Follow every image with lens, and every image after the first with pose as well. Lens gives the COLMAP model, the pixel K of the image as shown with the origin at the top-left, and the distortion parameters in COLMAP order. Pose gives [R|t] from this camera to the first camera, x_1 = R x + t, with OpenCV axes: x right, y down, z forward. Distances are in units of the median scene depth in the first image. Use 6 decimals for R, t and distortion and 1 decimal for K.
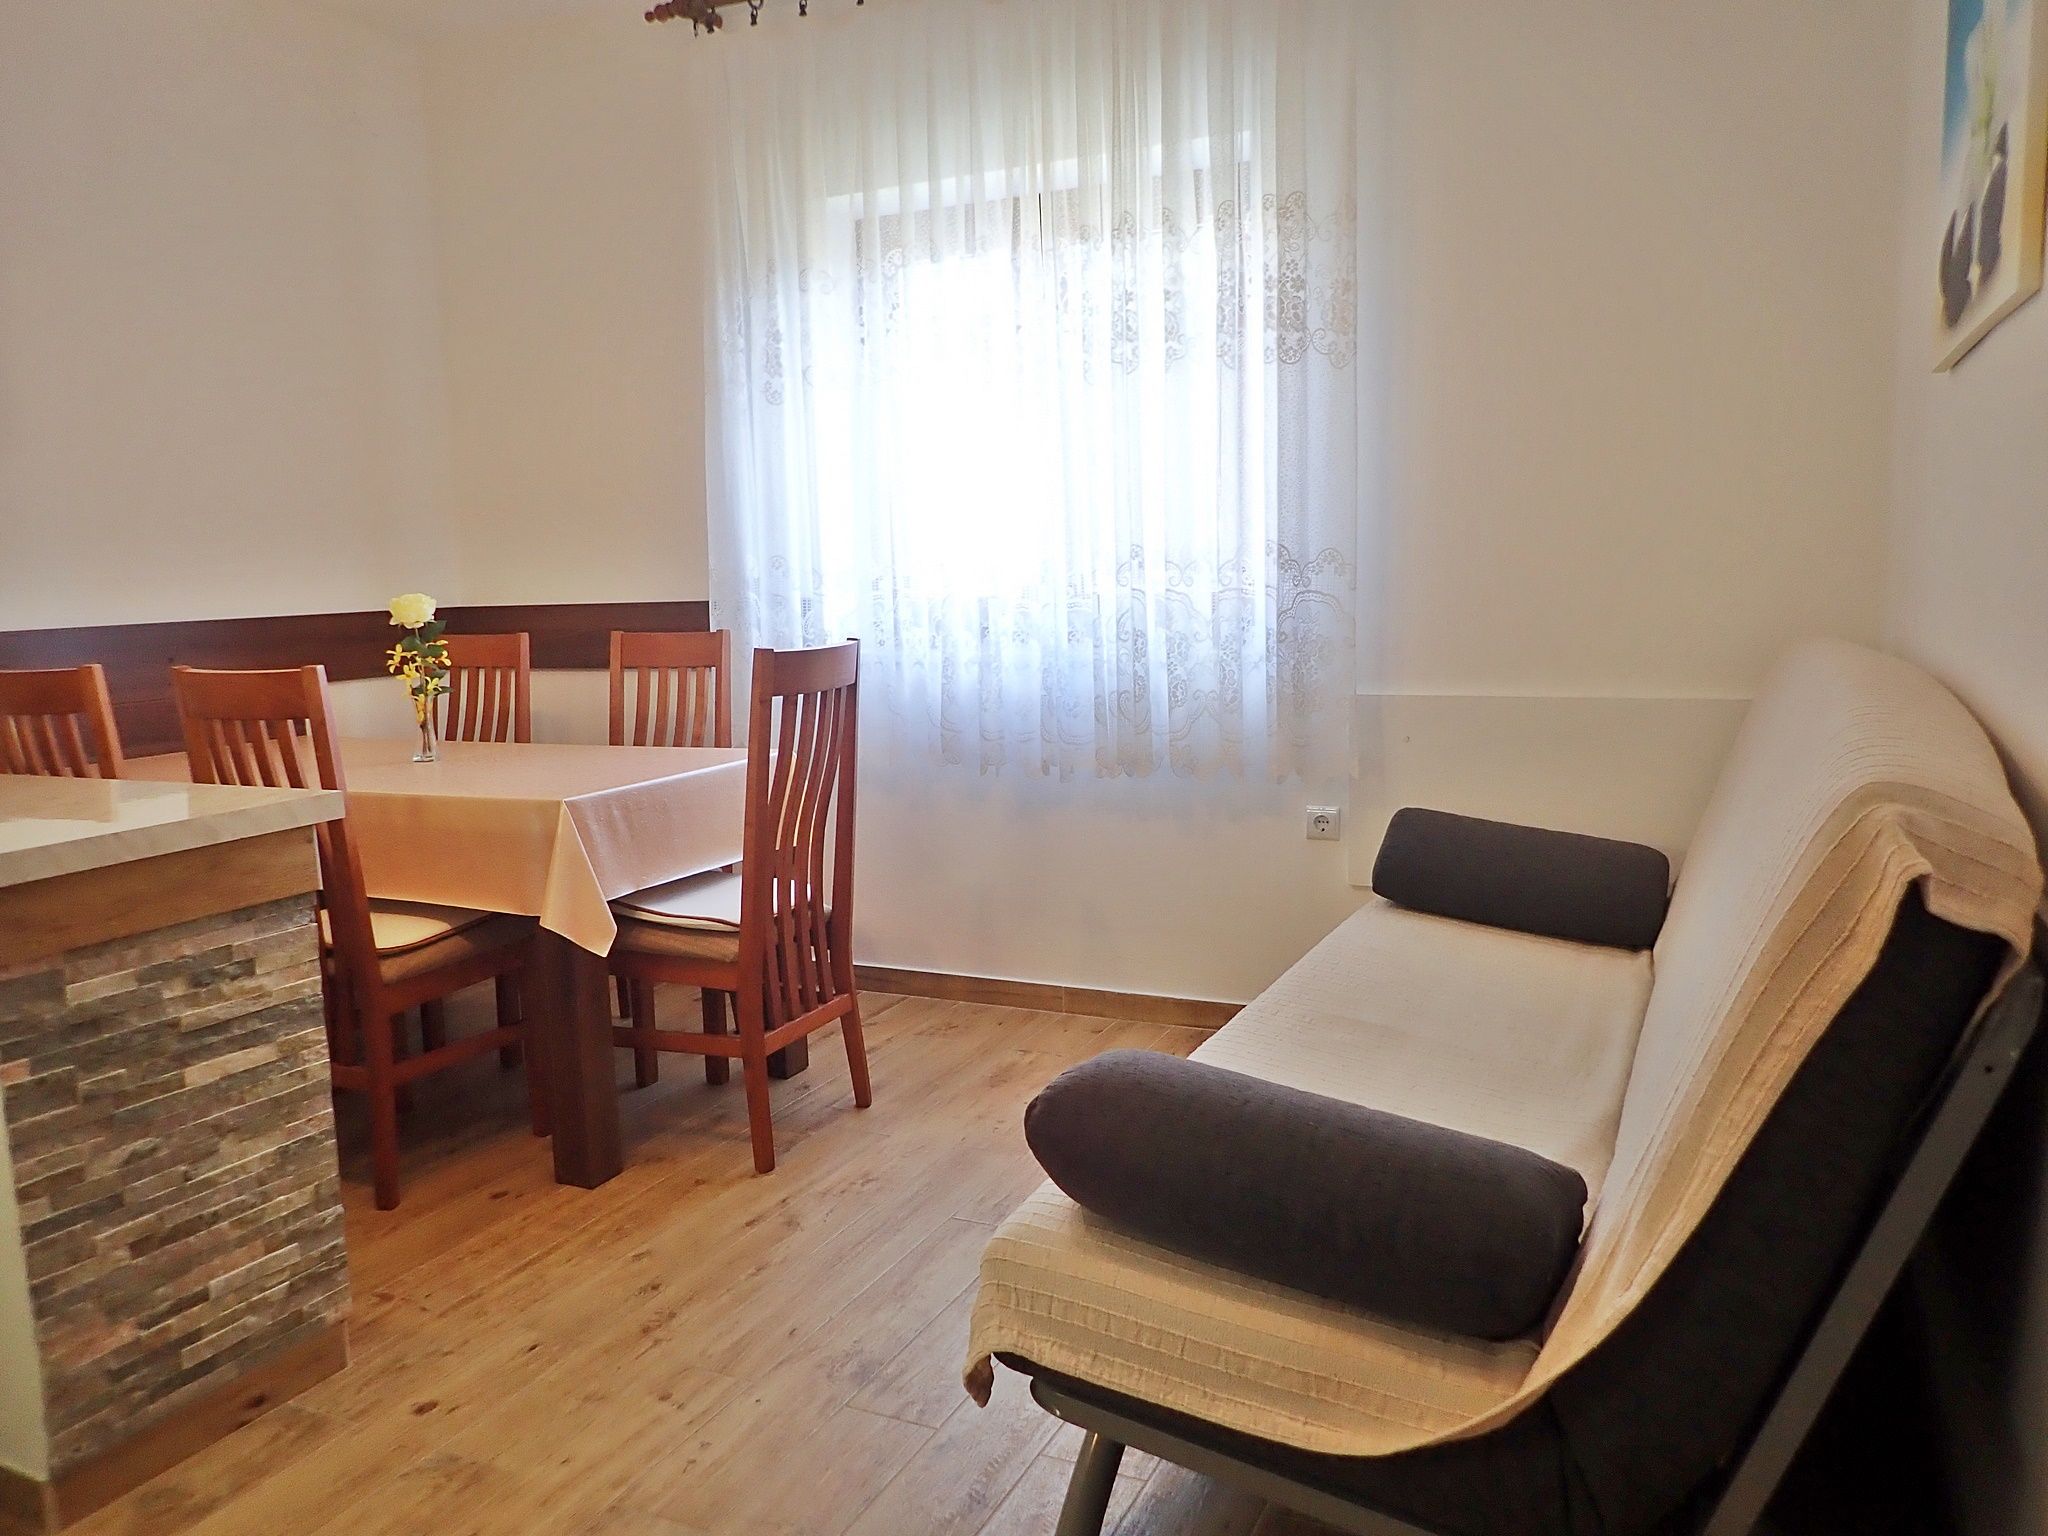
lens RADIAL K [[1502.1, 0, 1015.0], [0, 1502.1, 762.3], [0, 0, 1]] dist [-0.003860, -0.004856]
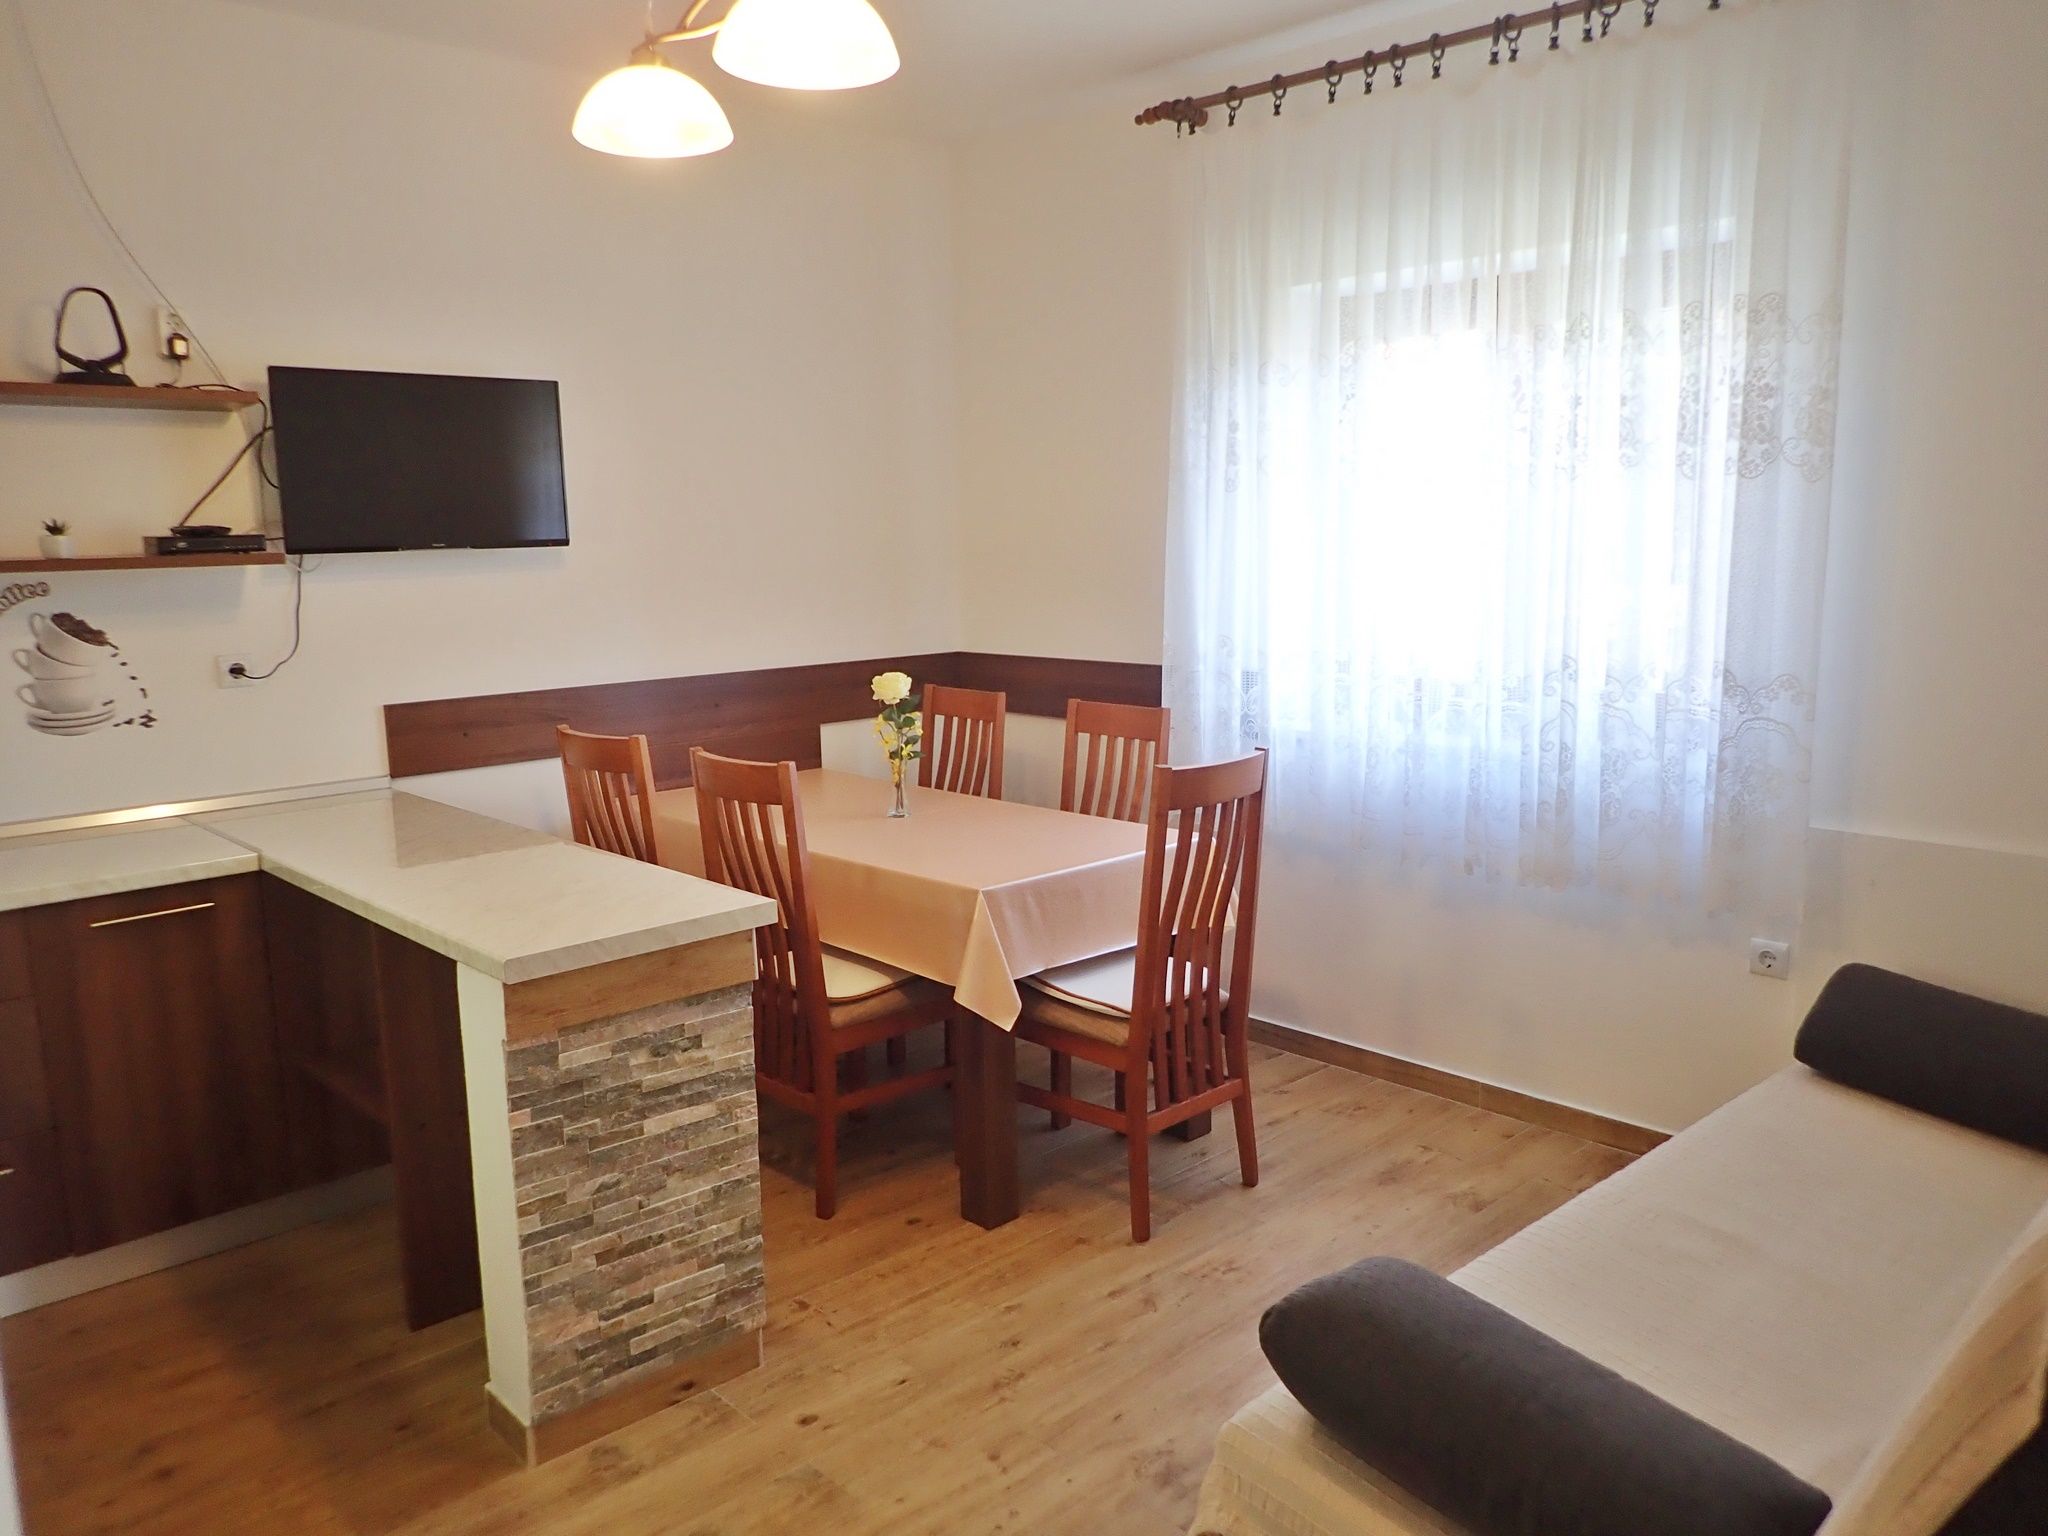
lens RADIAL K [[1502.1, 0, 1013.8], [0, 1502.1, 758.8], [0, 0, 1]] dist [-0.003860, -0.004856]
pose [[0.931882, 0.068386, -0.356256, 0.142590], [-0.057733, 0.997512, 0.040461, -0.146192], [0.358137, -0.017137, 0.933512, -0.051474]]
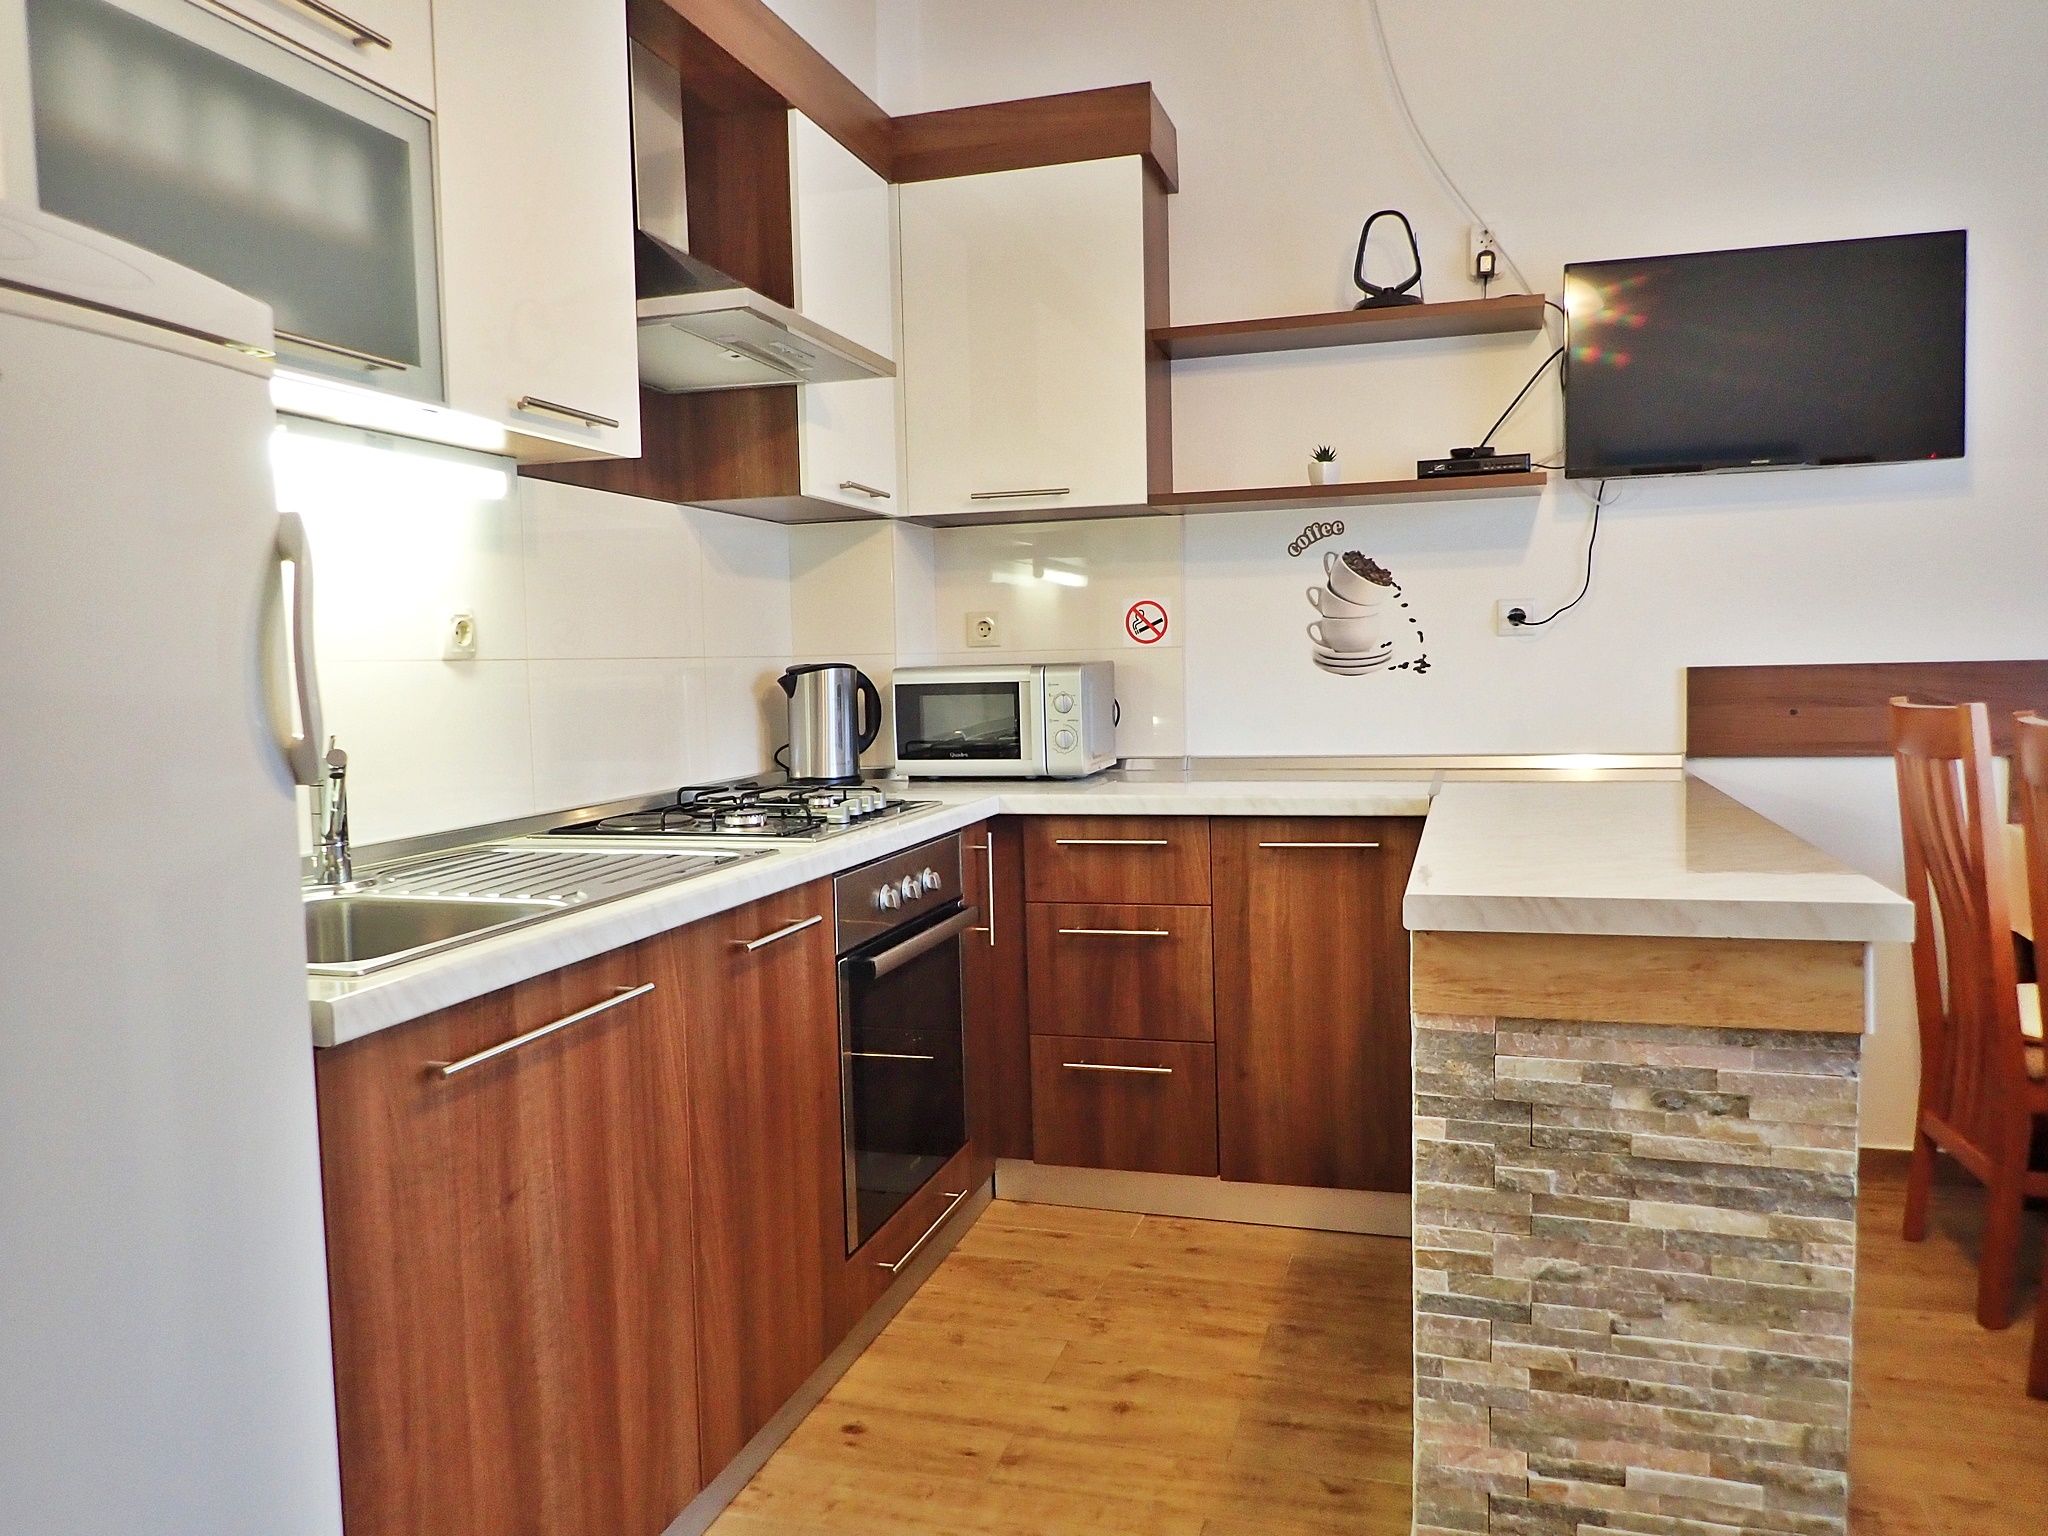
lens RADIAL K [[1502.1, 0, 1023.1], [0, 1502.1, 767.8], [0, 0, 1]] dist [-0.003860, -0.004856]
pose [[0.154598, 0.099836, -0.982920, 0.151775], [-0.111630, 0.990275, 0.083025, -0.051654], [0.981651, 0.096888, 0.164240, 0.454190]]
